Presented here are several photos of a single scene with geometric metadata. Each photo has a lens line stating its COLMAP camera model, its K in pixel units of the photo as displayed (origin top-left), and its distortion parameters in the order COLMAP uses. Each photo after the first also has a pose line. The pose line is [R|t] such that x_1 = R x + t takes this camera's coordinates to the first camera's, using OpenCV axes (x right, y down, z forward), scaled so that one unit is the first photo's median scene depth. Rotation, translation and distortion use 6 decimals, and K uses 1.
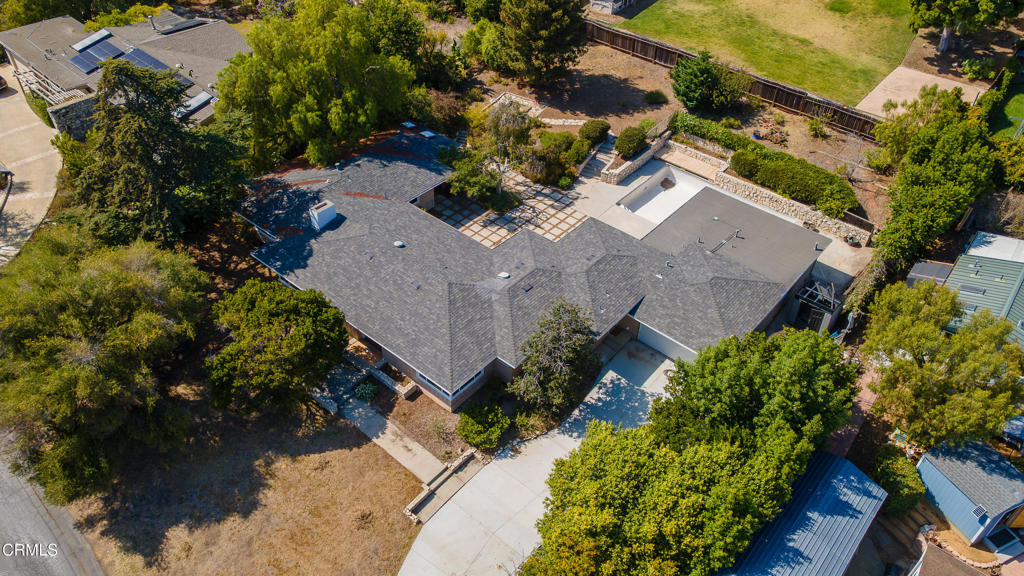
lens RADIAL K [[743.9, 0, 512.9], [0, 743.9, 294.3], [0, 0, 1]] dist [0.043379, 0.008201]
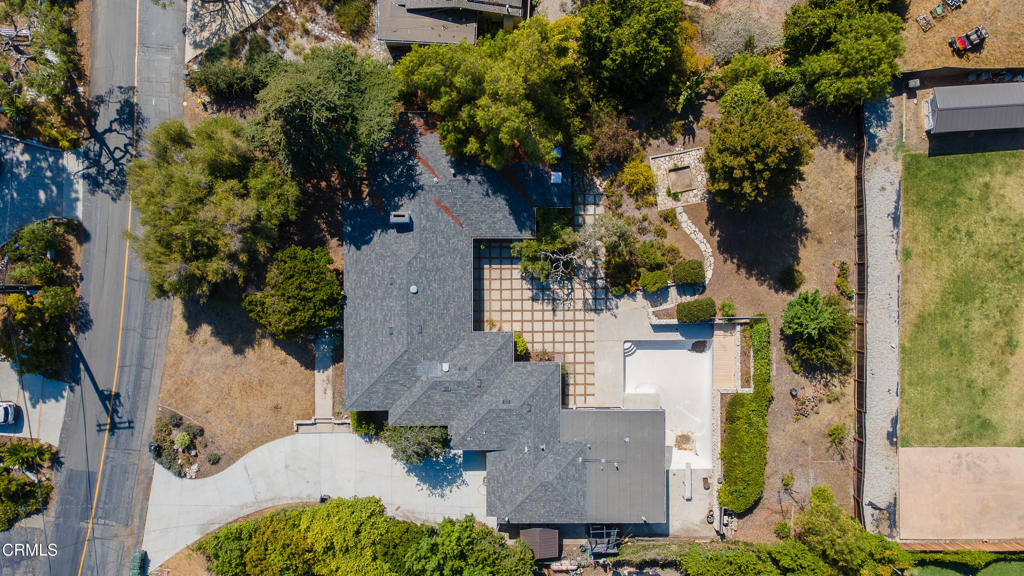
lens RADIAL K [[743.9, 0, 512.9], [0, 743.9, 294.3], [0, 0, 1]] dist [0.043379, 0.008201]
pose [[0.646311, 0.763074, -0.000734, -0.027608], [-0.515594, 0.437408, 0.736775, -0.944363], [0.562535, -0.475807, 0.676138, 0.171542]]
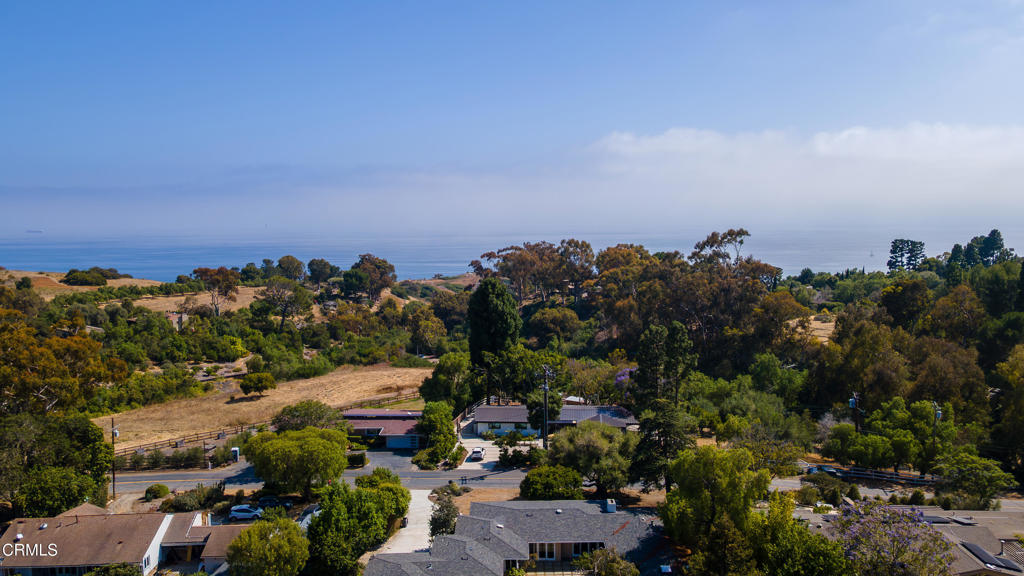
lens RADIAL K [[743.9, 0, 512.9], [0, 743.9, 294.3], [0, 0, 1]] dist [0.043379, 0.008201]
pose [[-0.760627, 0.064357, -0.645992, 0.875335], [-0.432220, 0.692267, 0.577886, -1.178353], [0.484389, 0.718766, -0.498741, 1.227305]]
